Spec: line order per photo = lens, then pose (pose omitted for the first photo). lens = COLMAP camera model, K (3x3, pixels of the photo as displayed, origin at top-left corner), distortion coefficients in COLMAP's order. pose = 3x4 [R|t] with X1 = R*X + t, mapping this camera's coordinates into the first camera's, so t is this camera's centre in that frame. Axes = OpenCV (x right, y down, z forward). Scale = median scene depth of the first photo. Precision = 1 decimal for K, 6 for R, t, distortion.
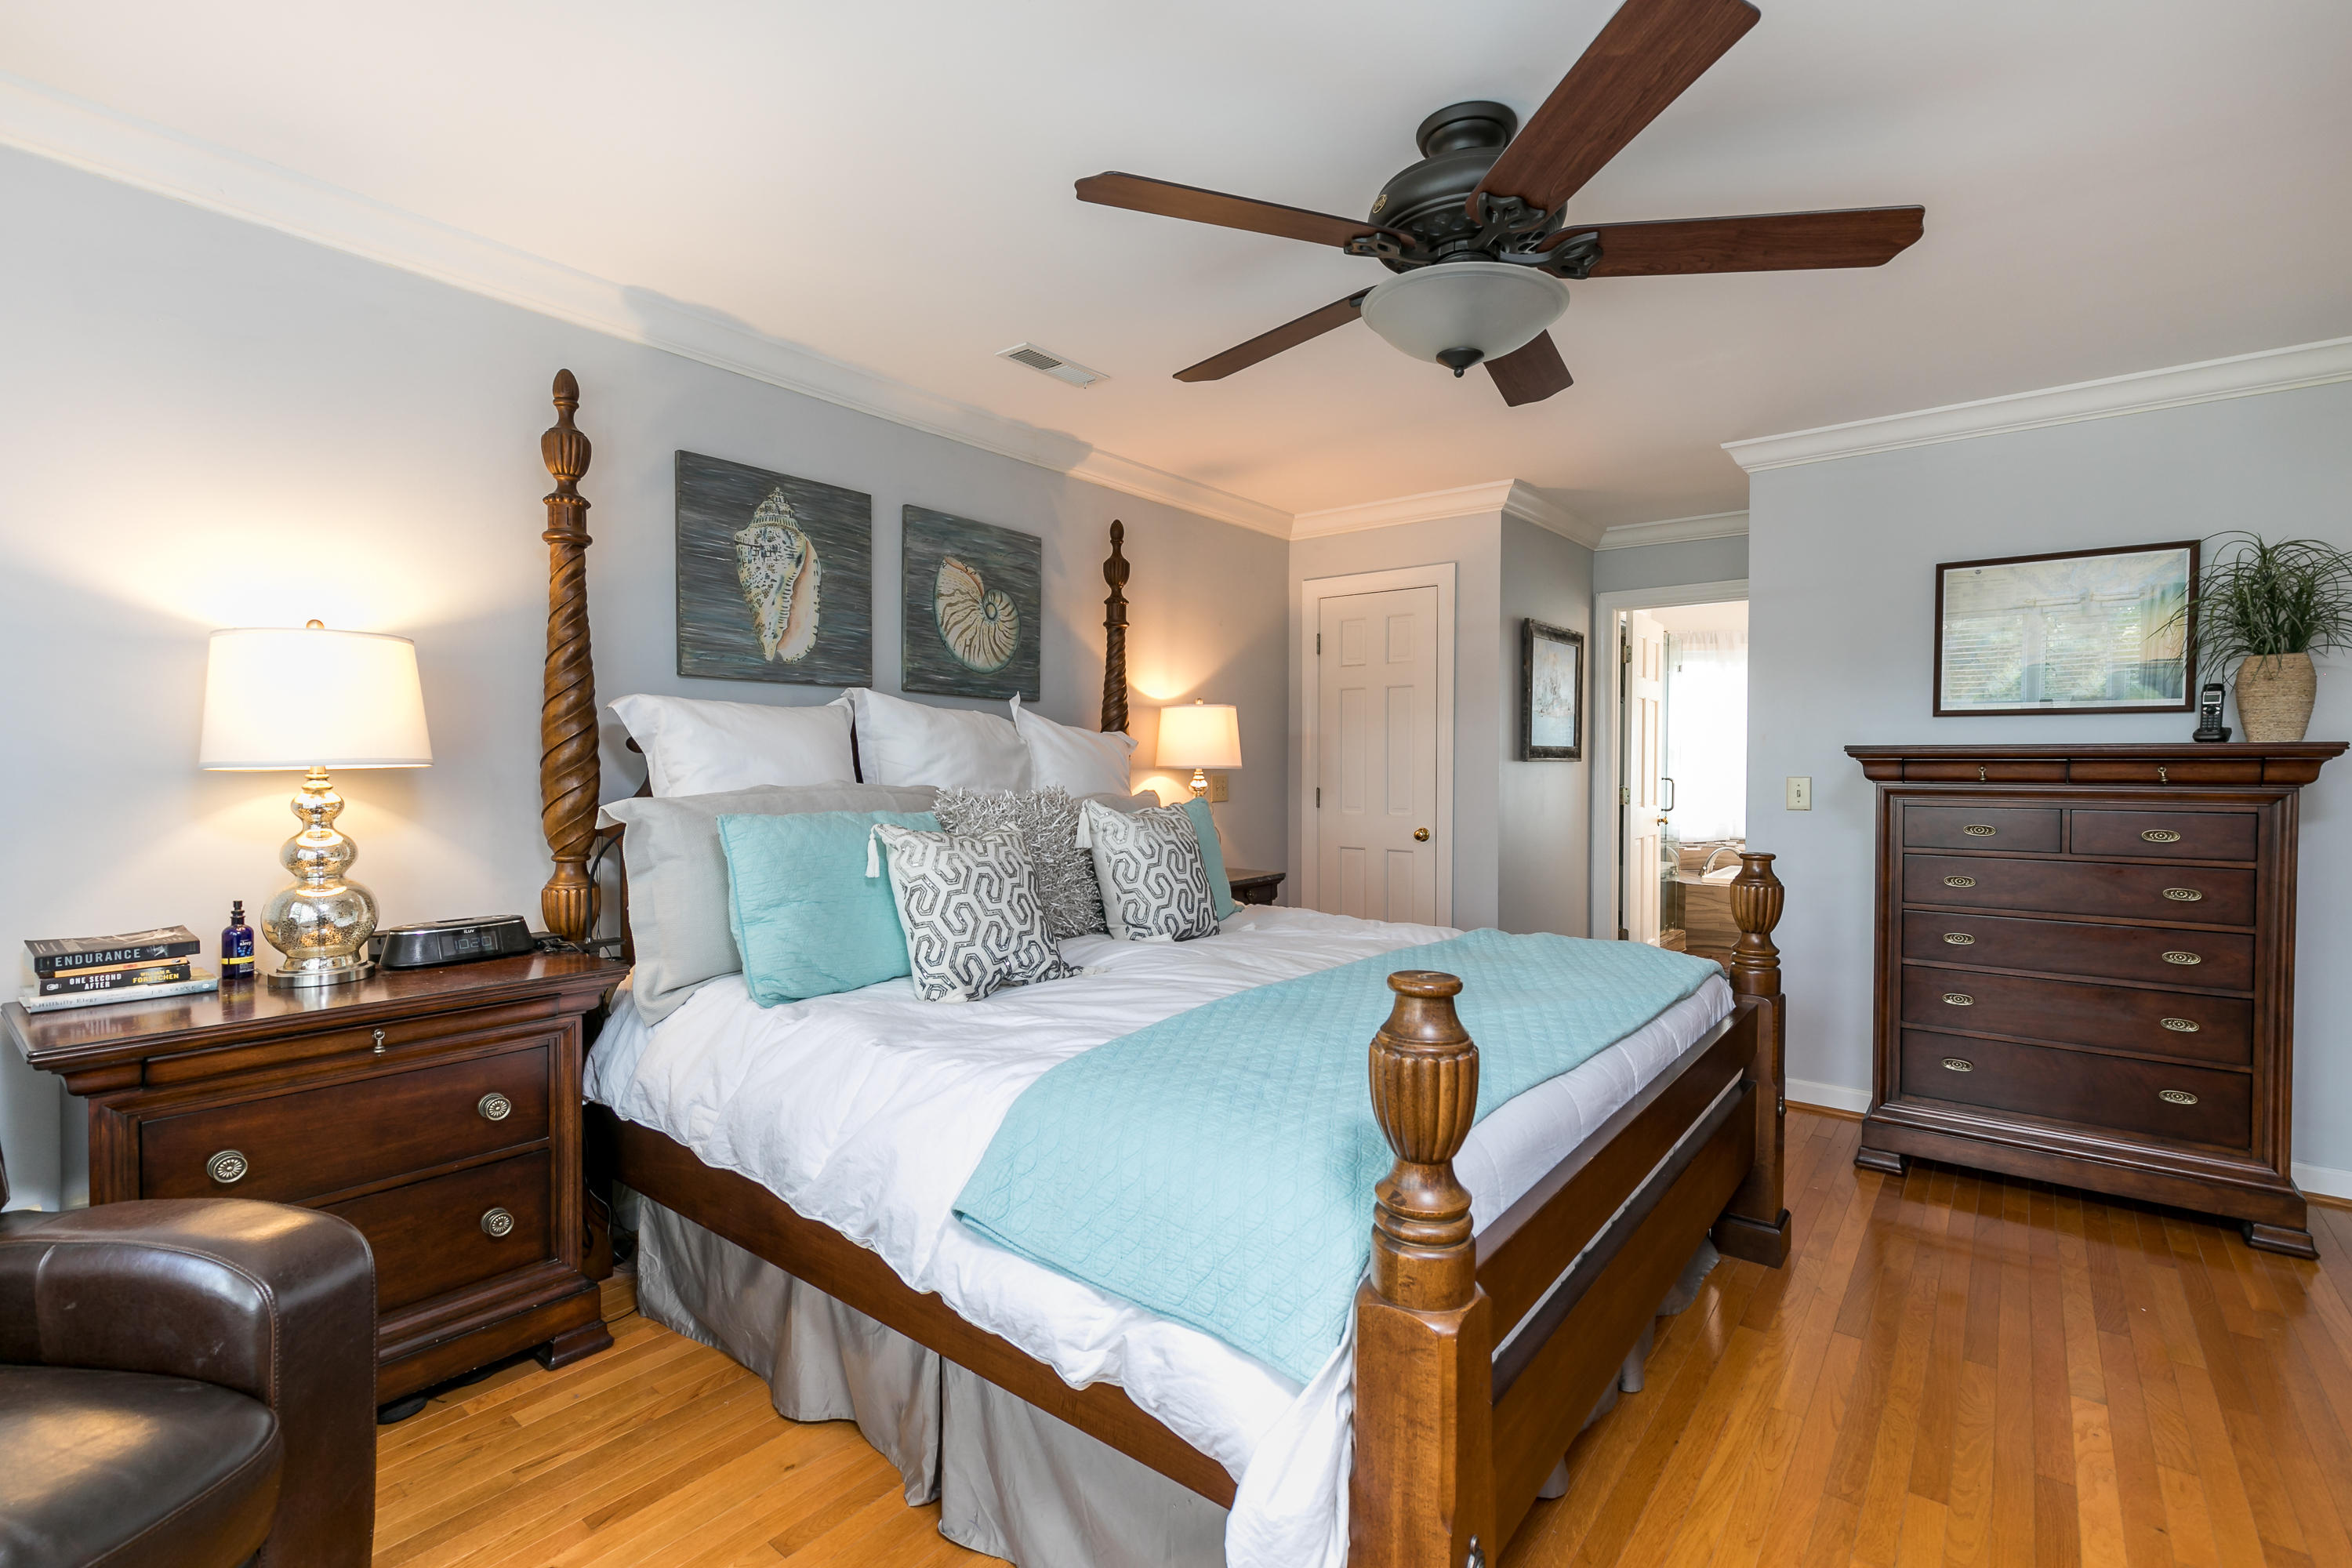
lens RADIAL K [[1065.2, 0, 1174.9], [0, 1065.2, 774.5], [0, 0, 1]] dist [0.022313, -0.000294]
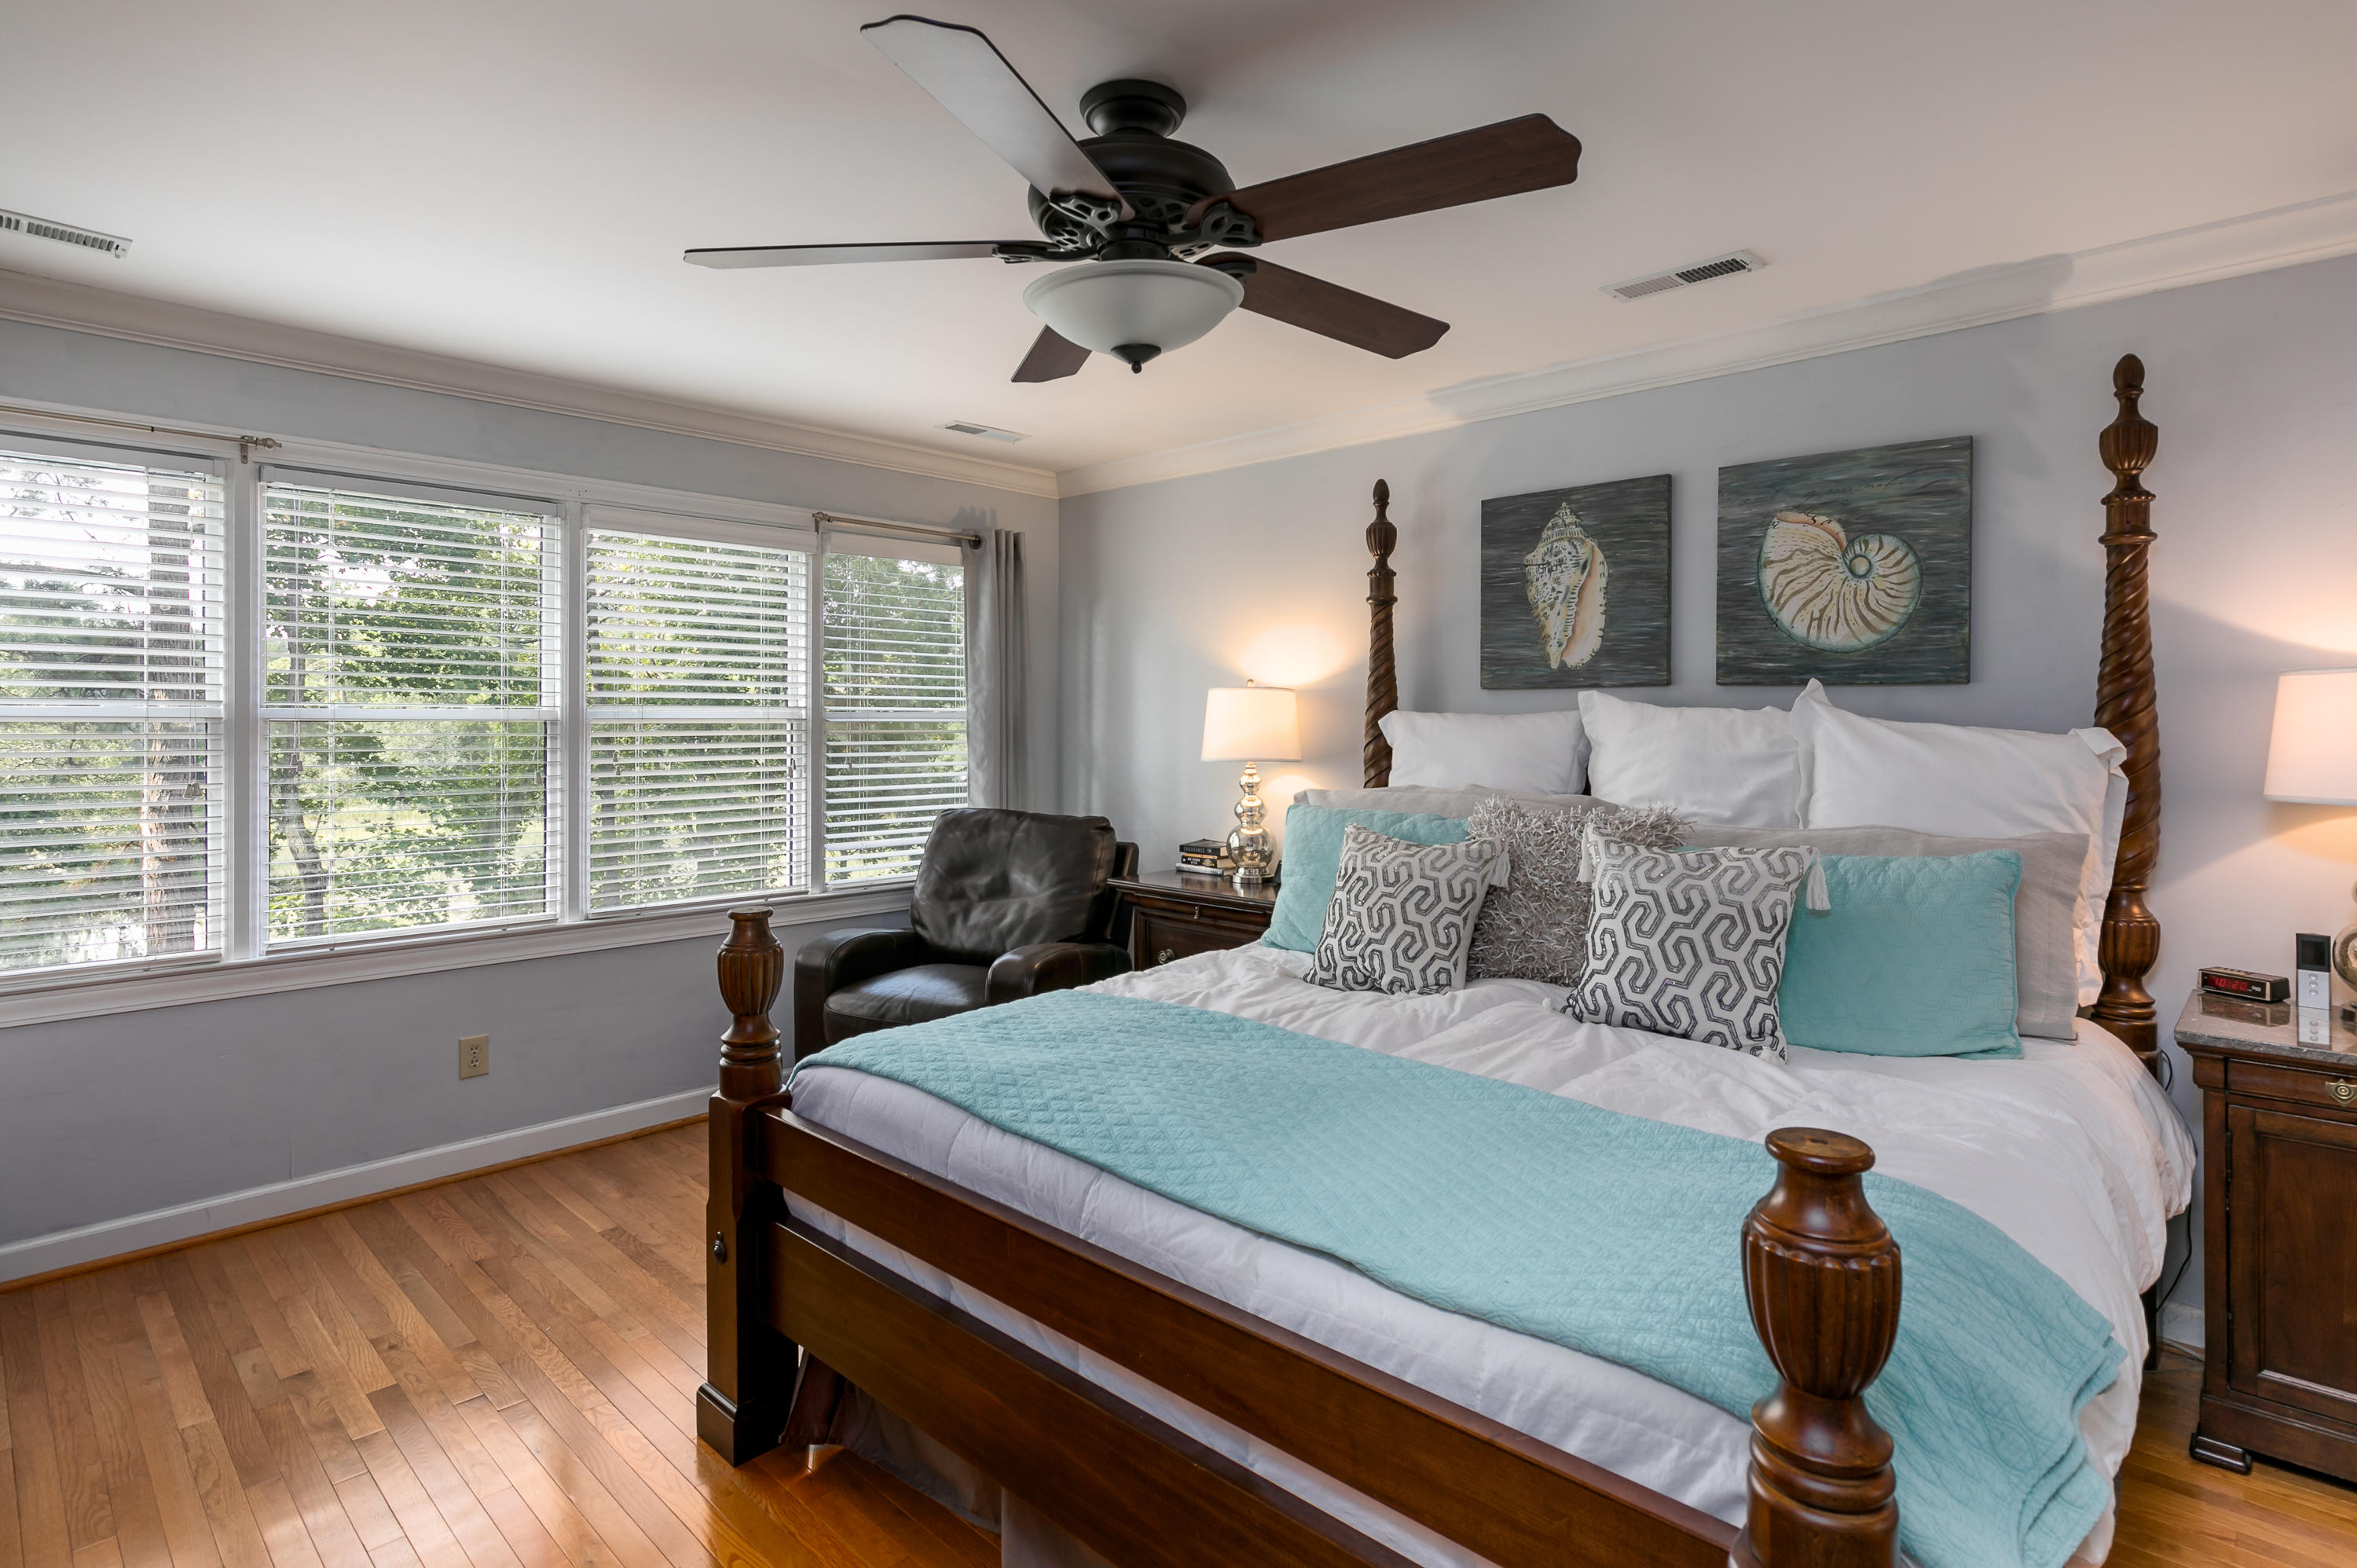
lens RADIAL K [[1219.1, 0, 1198.3], [0, 1219.1, 728.1], [0, 0, 1]] dist [0.017603, 0.000003]
pose [[-0.078694, 0.008817, -0.996860, 0.821078], [-0.006743, 0.999933, 0.009376, -0.053917], [0.996876, 0.007460, -0.078629, 0.711352]]
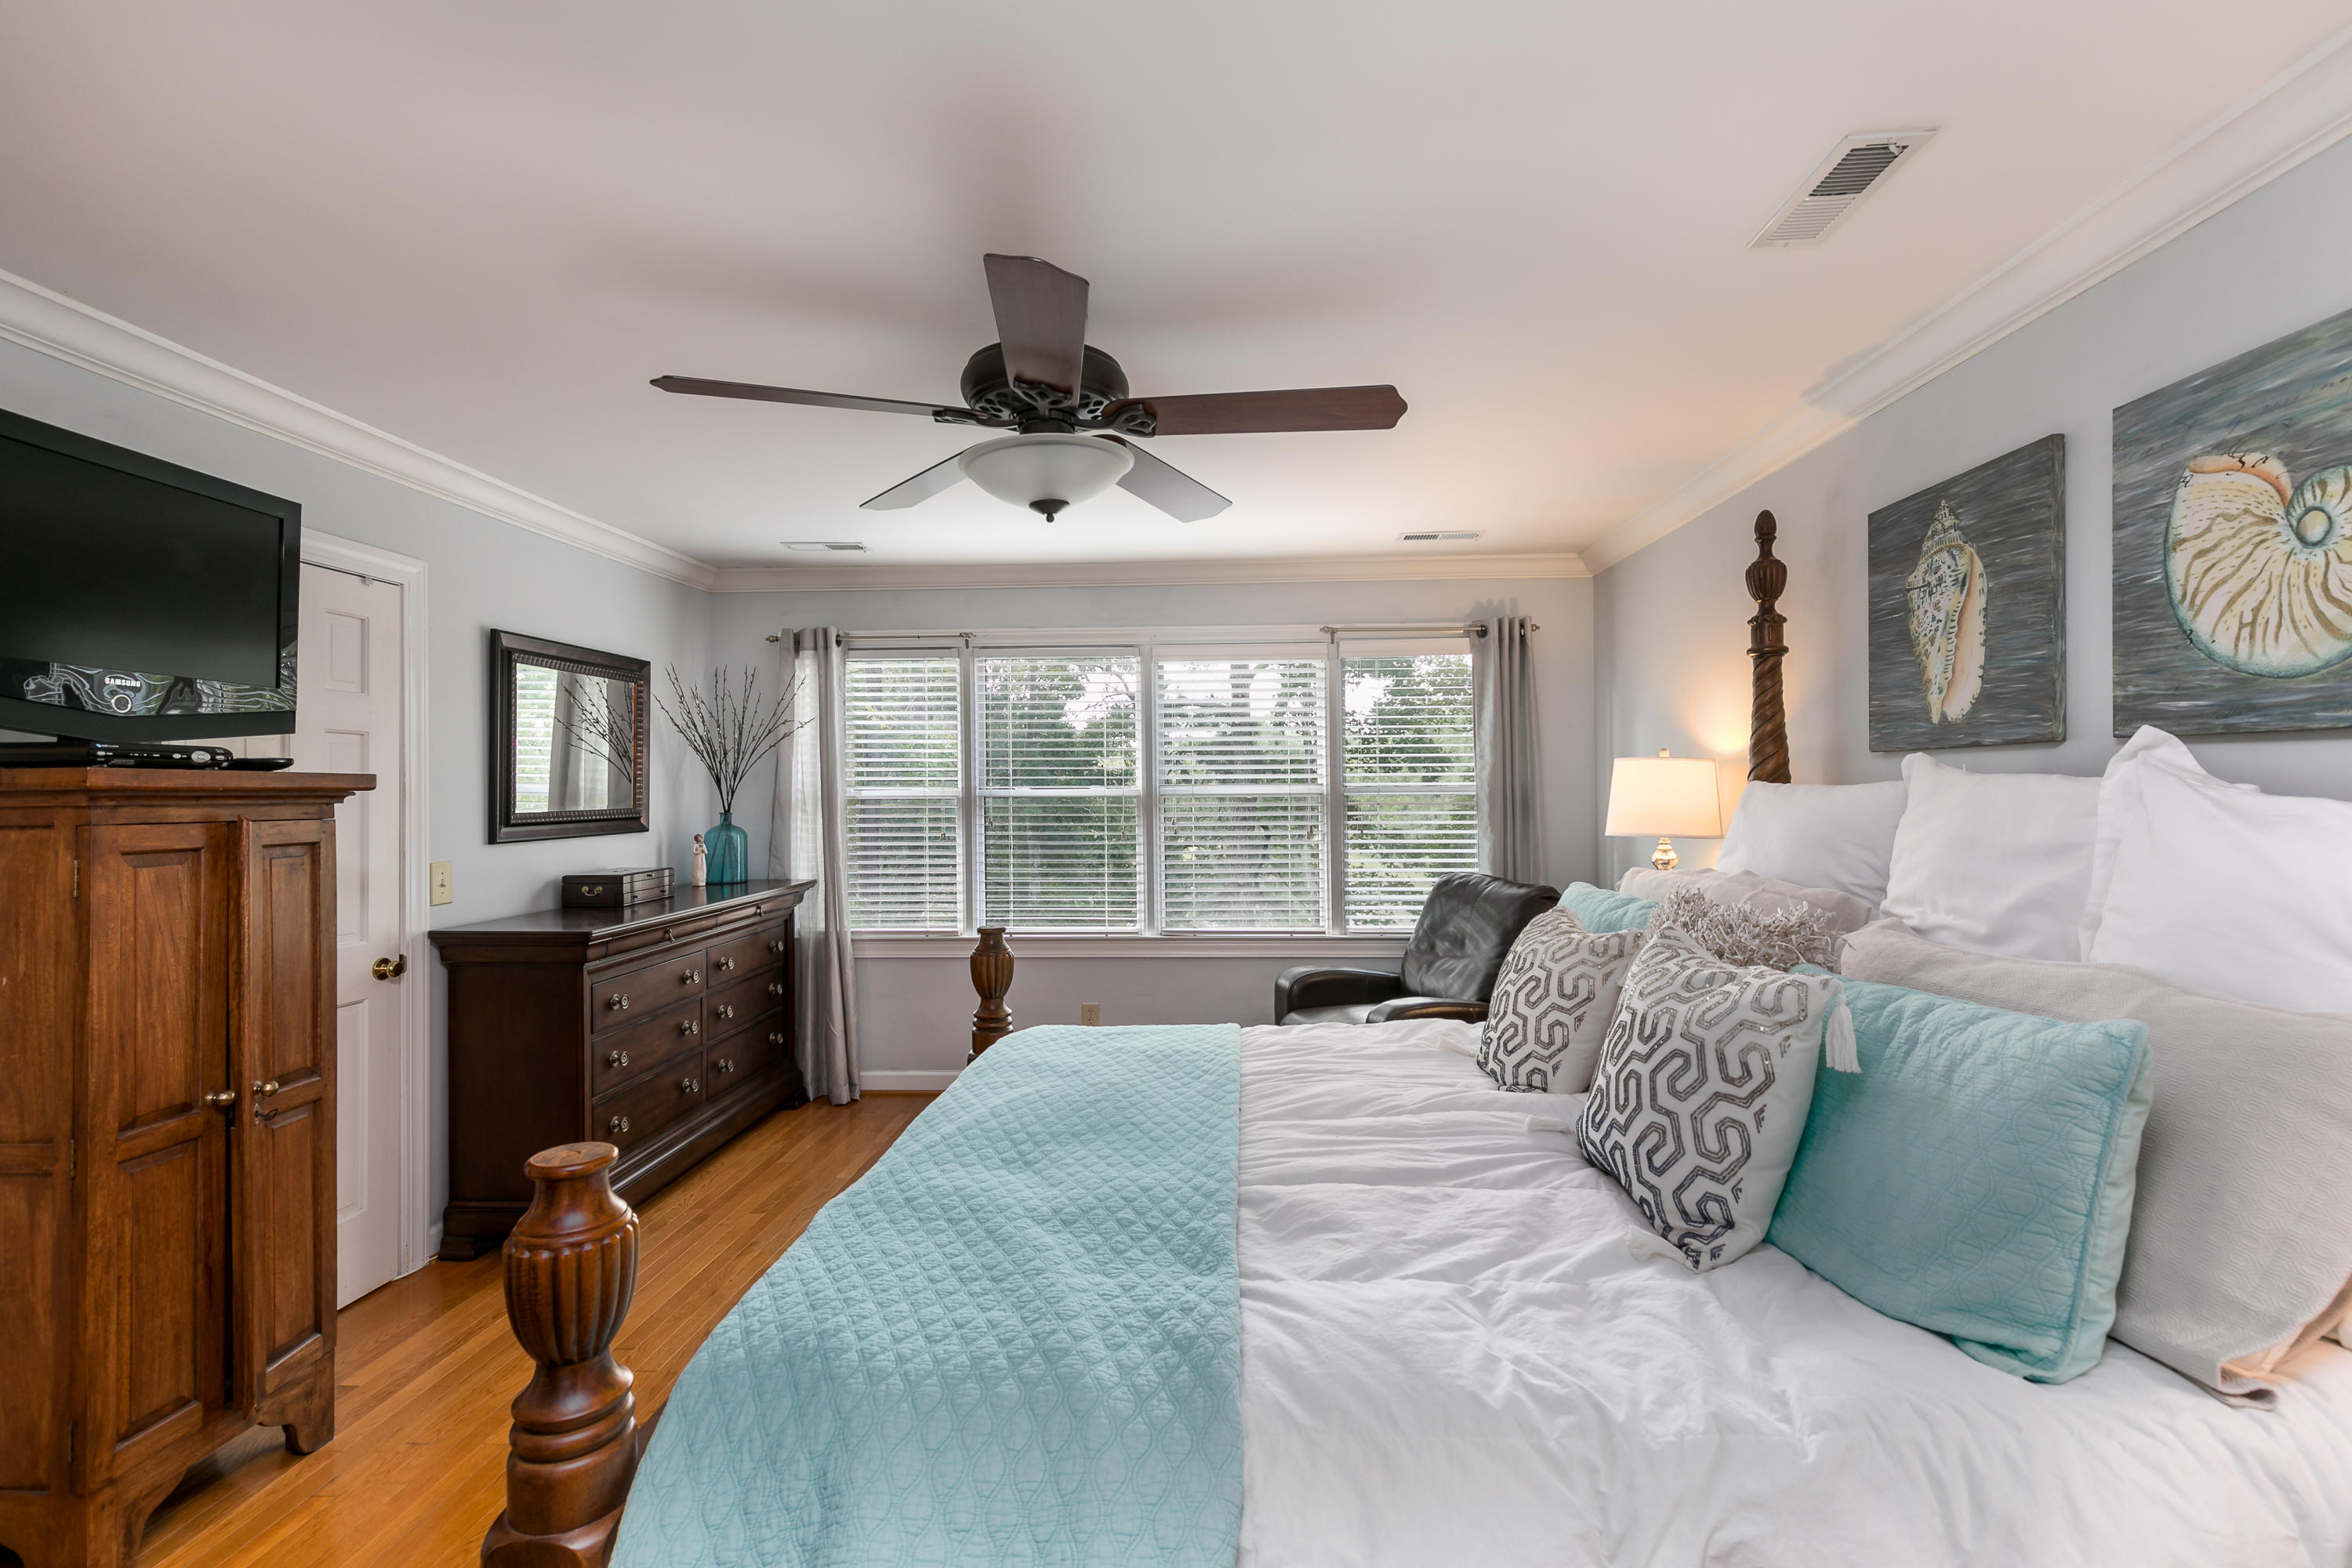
lens RADIAL K [[1065.2, 0, 1190.3], [0, 1065.2, 786.4], [0, 0, 1]] dist [0.022313, -0.000294]
pose [[-0.803295, 0.004719, -0.595562, 0.521964], [0.004926, 0.999987, 0.001279, -0.060449], [0.595561, -0.001906, -0.803308, 1.257477]]
